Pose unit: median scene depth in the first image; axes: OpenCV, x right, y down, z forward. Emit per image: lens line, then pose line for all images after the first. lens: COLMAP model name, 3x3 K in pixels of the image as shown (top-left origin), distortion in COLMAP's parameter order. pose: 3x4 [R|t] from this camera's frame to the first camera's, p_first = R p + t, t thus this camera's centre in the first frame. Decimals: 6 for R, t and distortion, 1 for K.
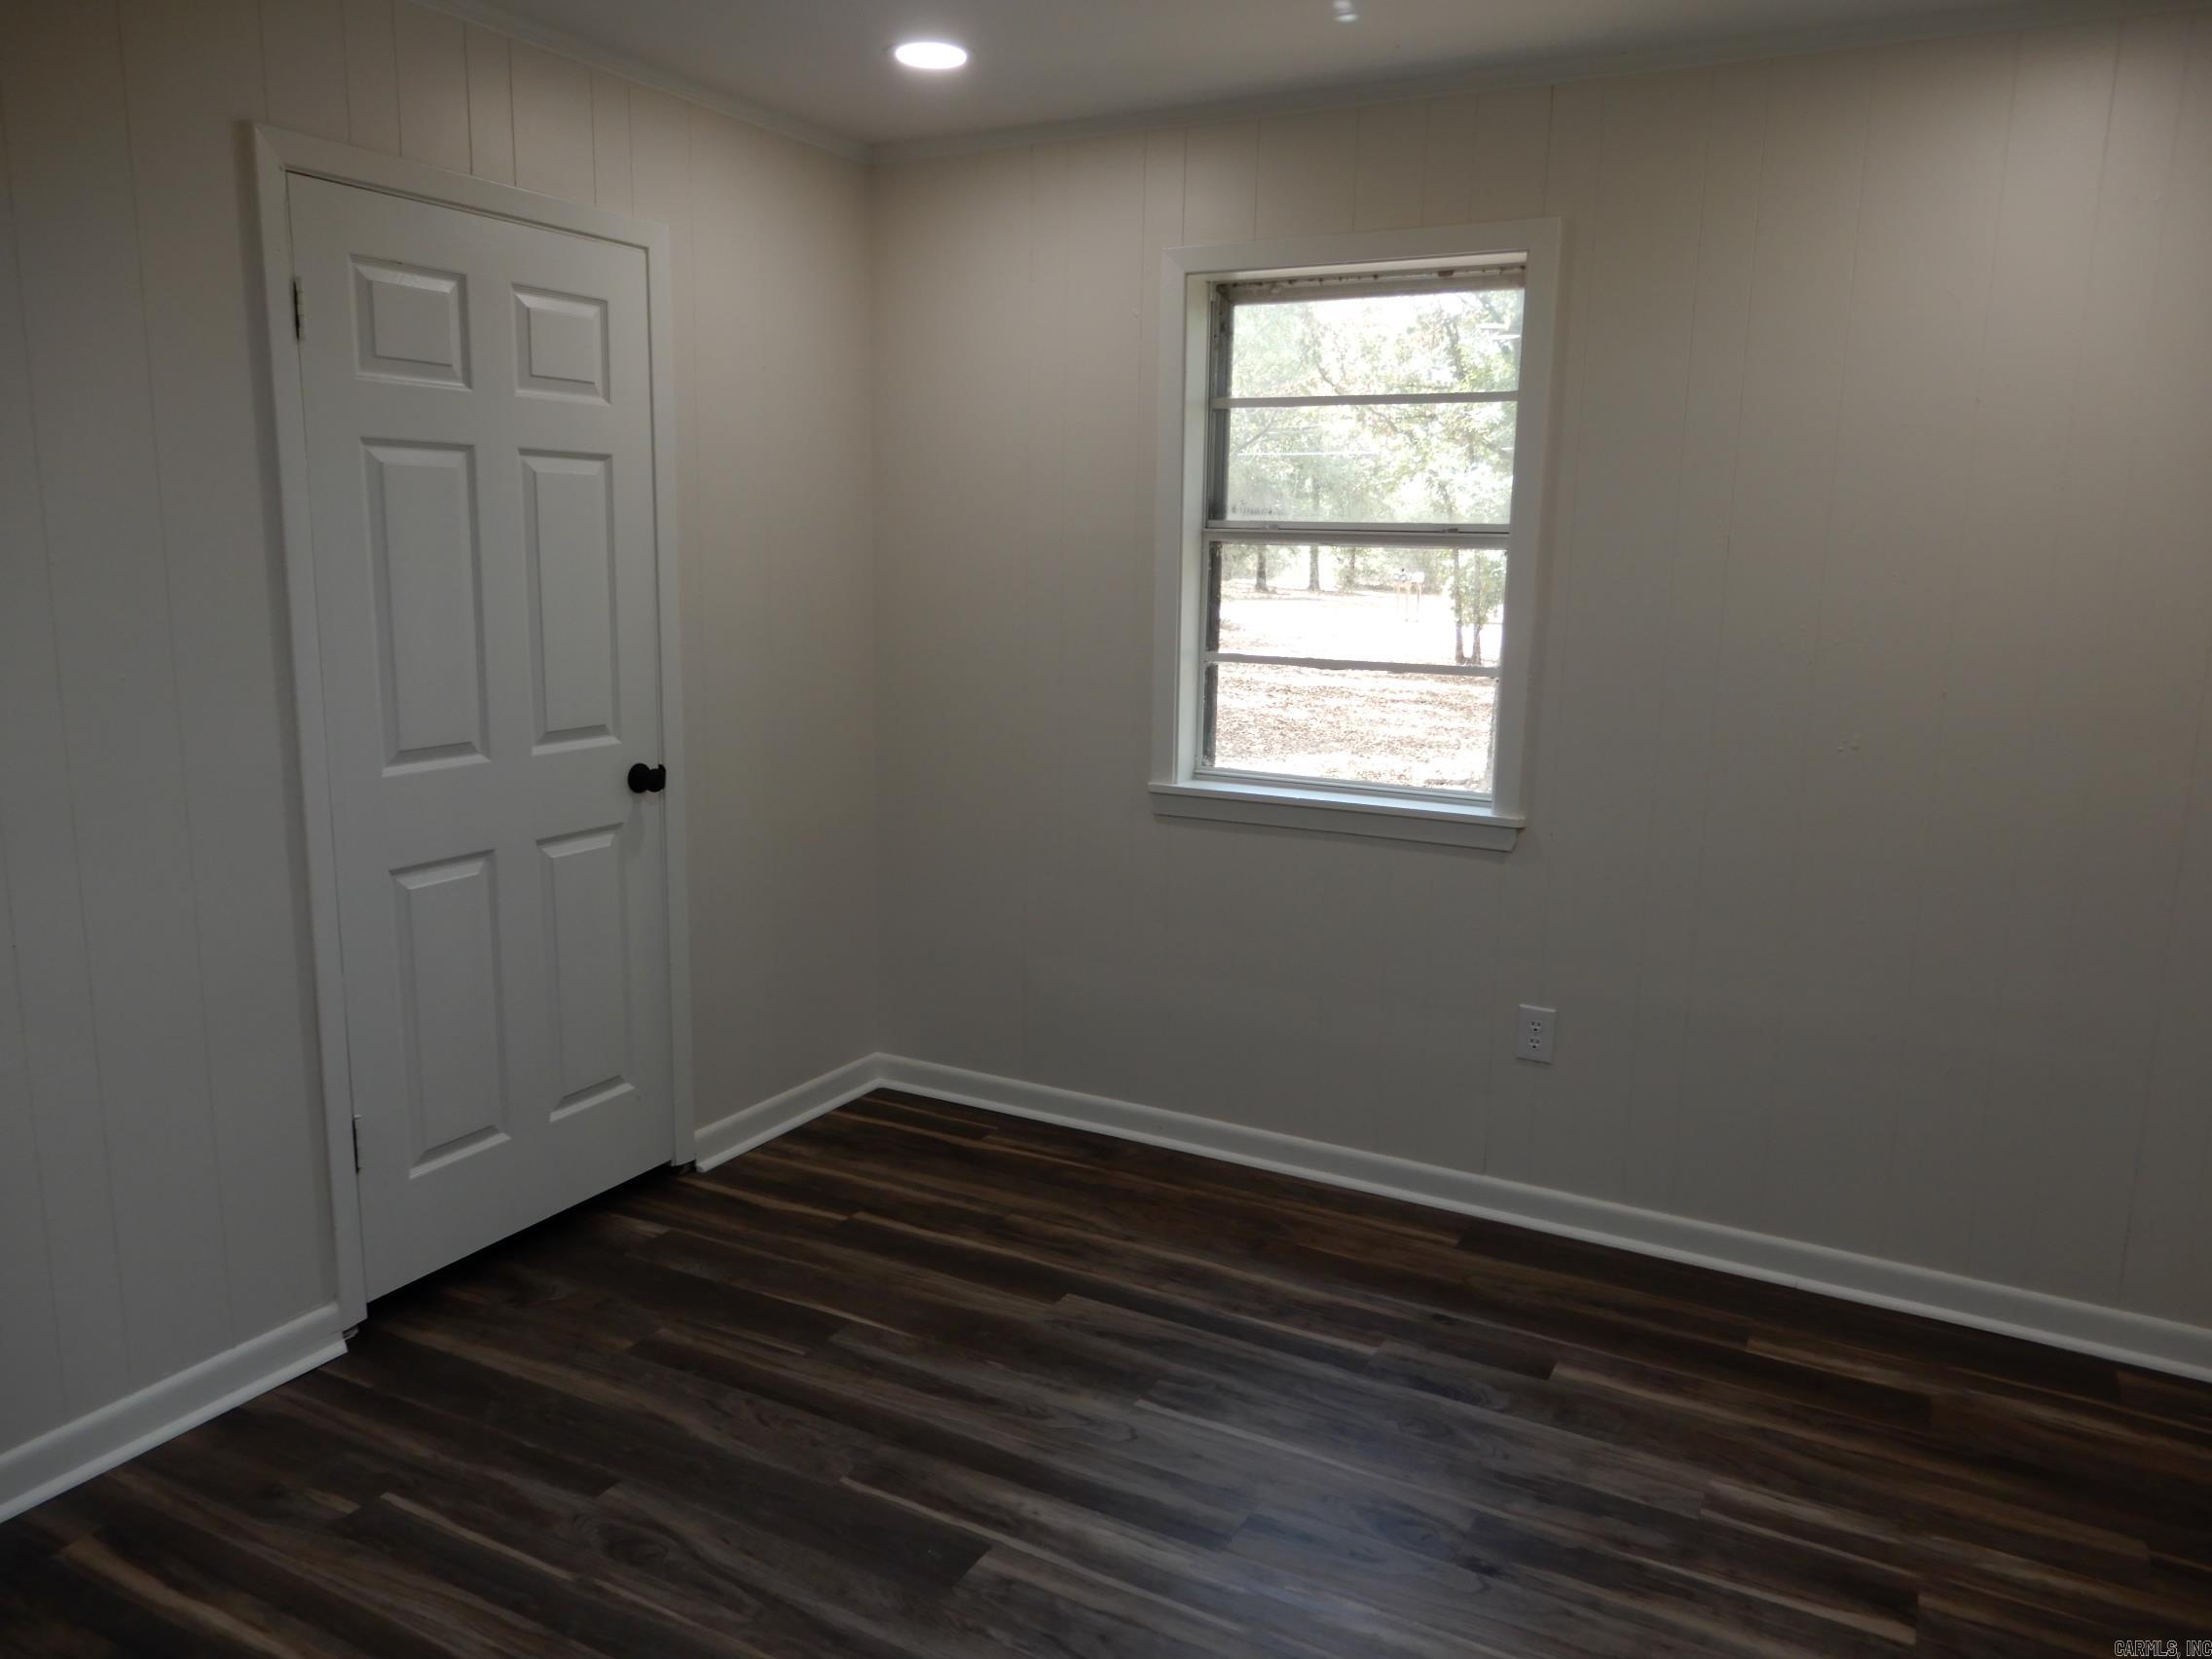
lens RADIAL K [[1580.6, 0, 1106.0], [0, 1580.6, 829.5], [0, 0, 1]] dist [0.009087, -0.006481]
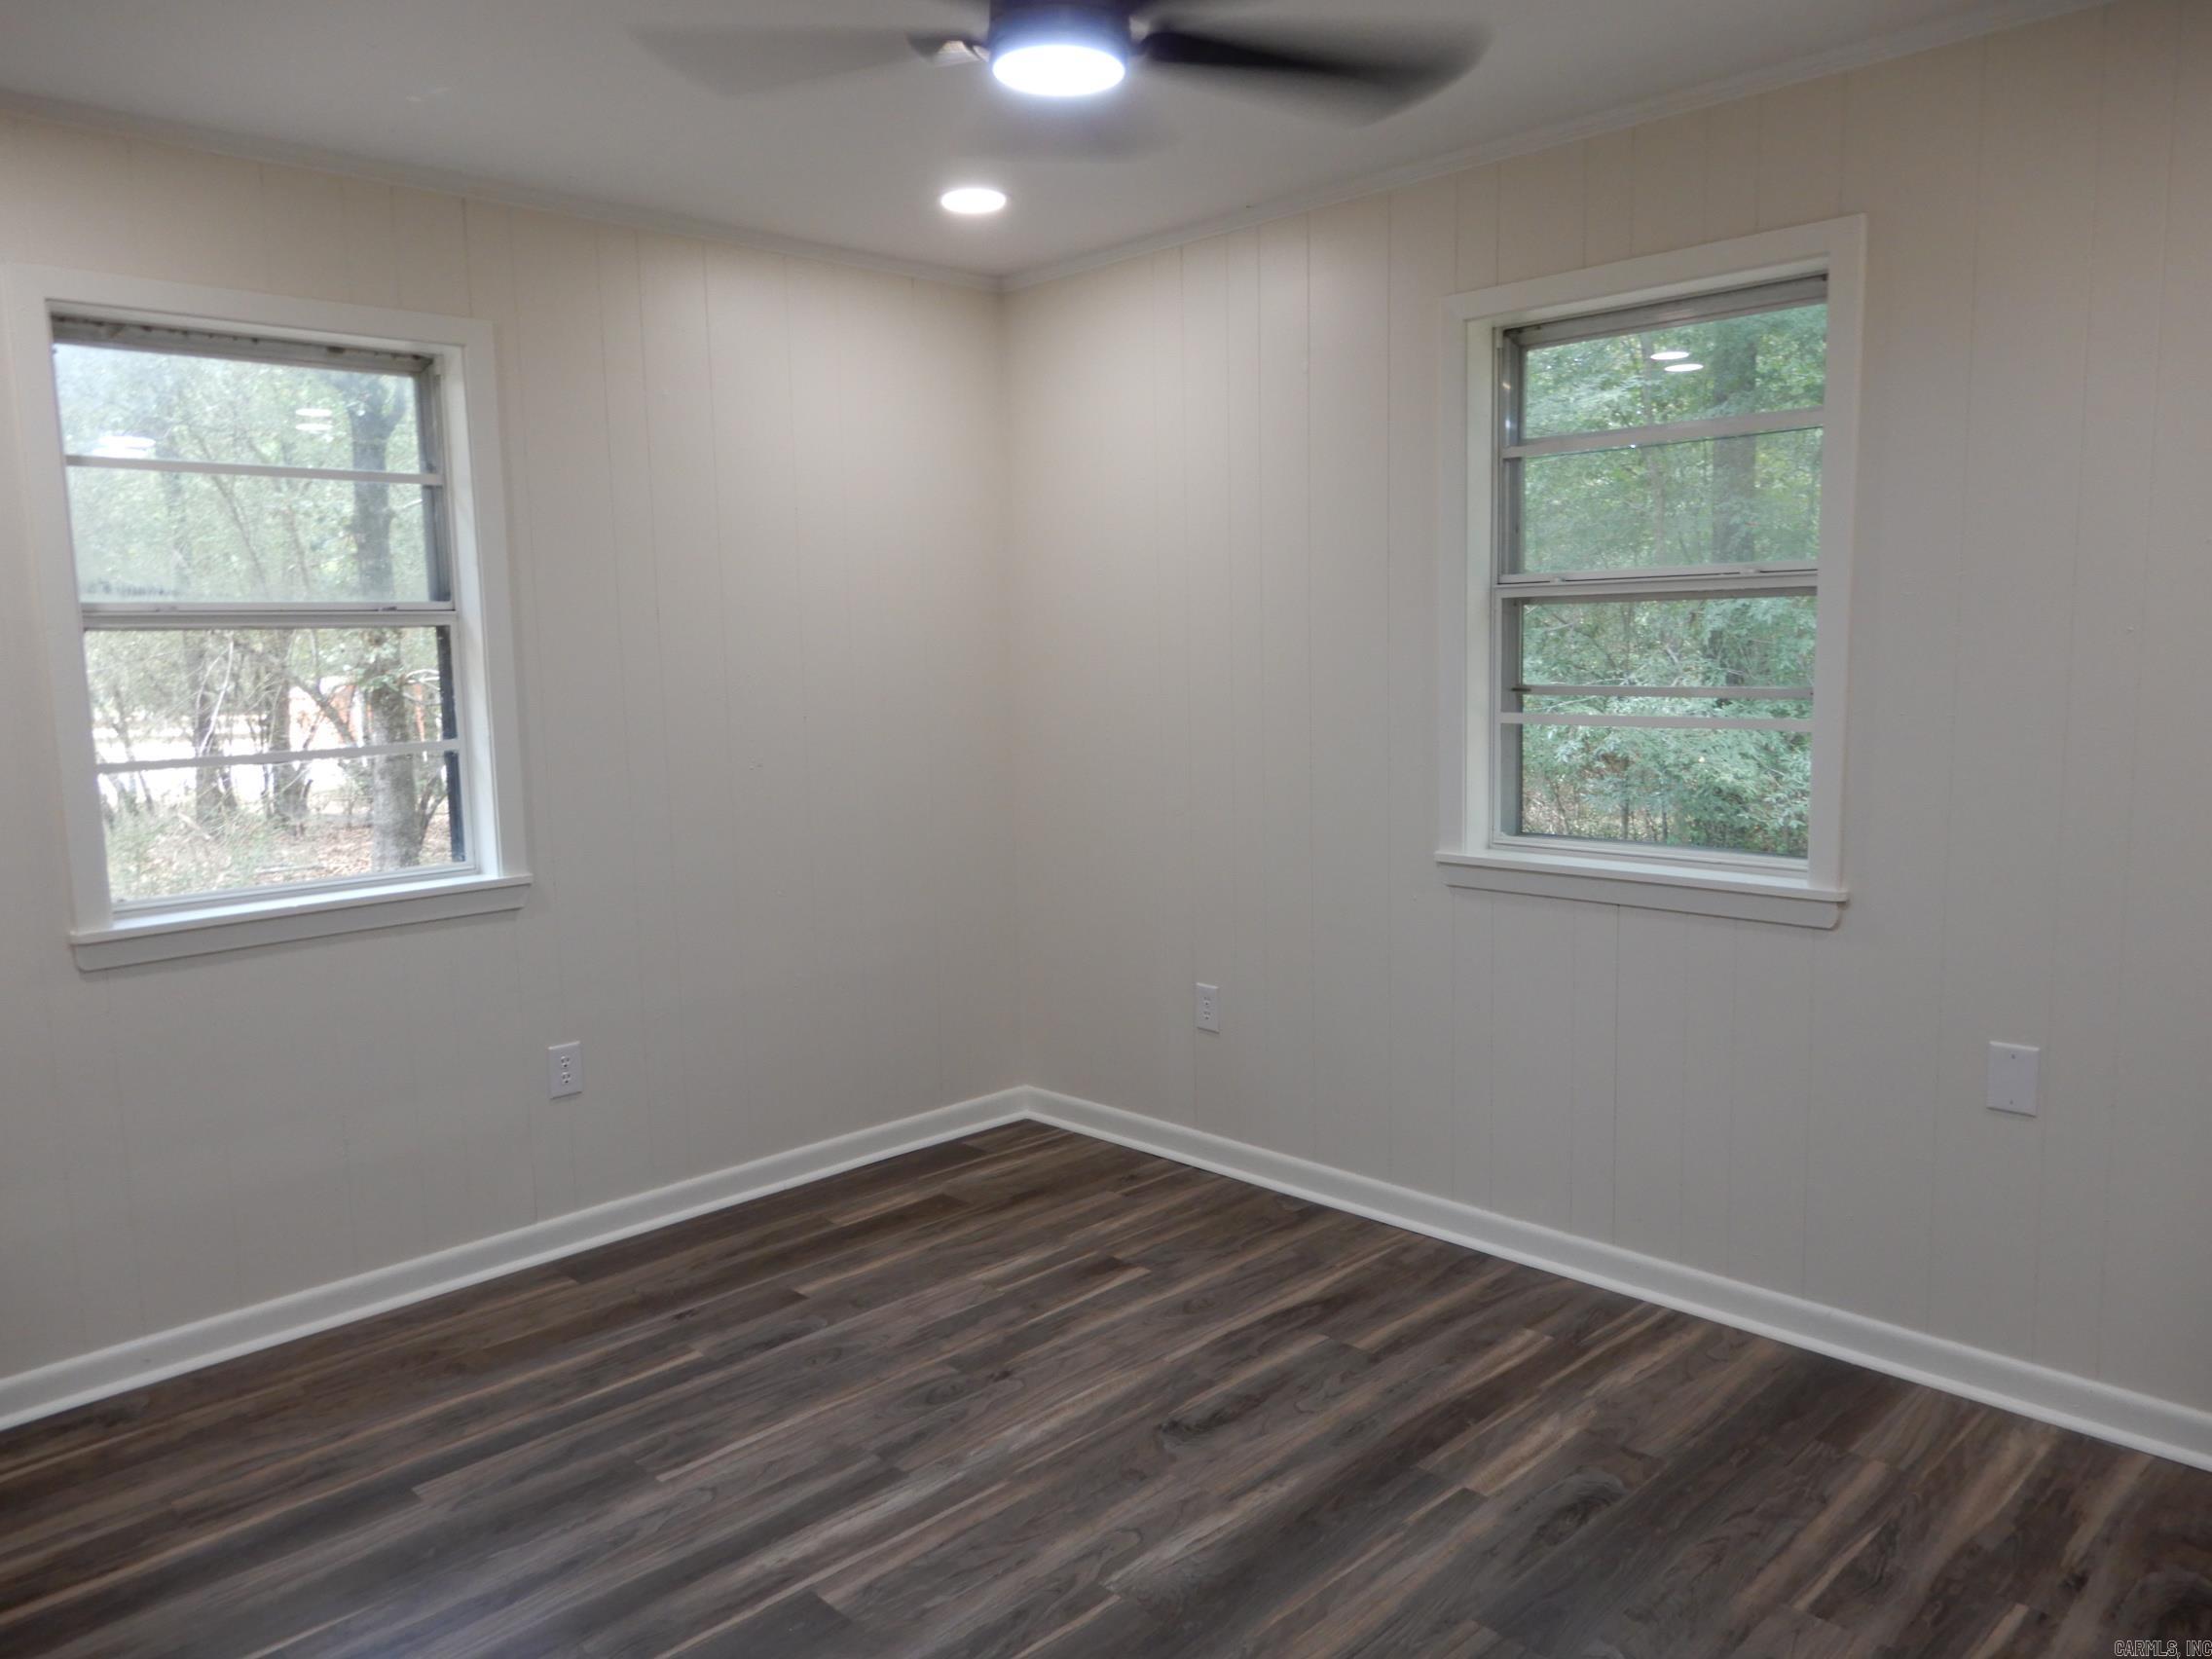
lens RADIAL K [[1580.6, 0, 1106.0], [0, 1580.6, 829.5], [0, 0, 1]] dist [0.009087, -0.006481]
pose [[0.296422, -0.145647, 0.943886, -0.684024], [0.205439, 0.974892, 0.085915, -0.052455], [-0.932700, 0.168443, 0.318901, 0.320583]]
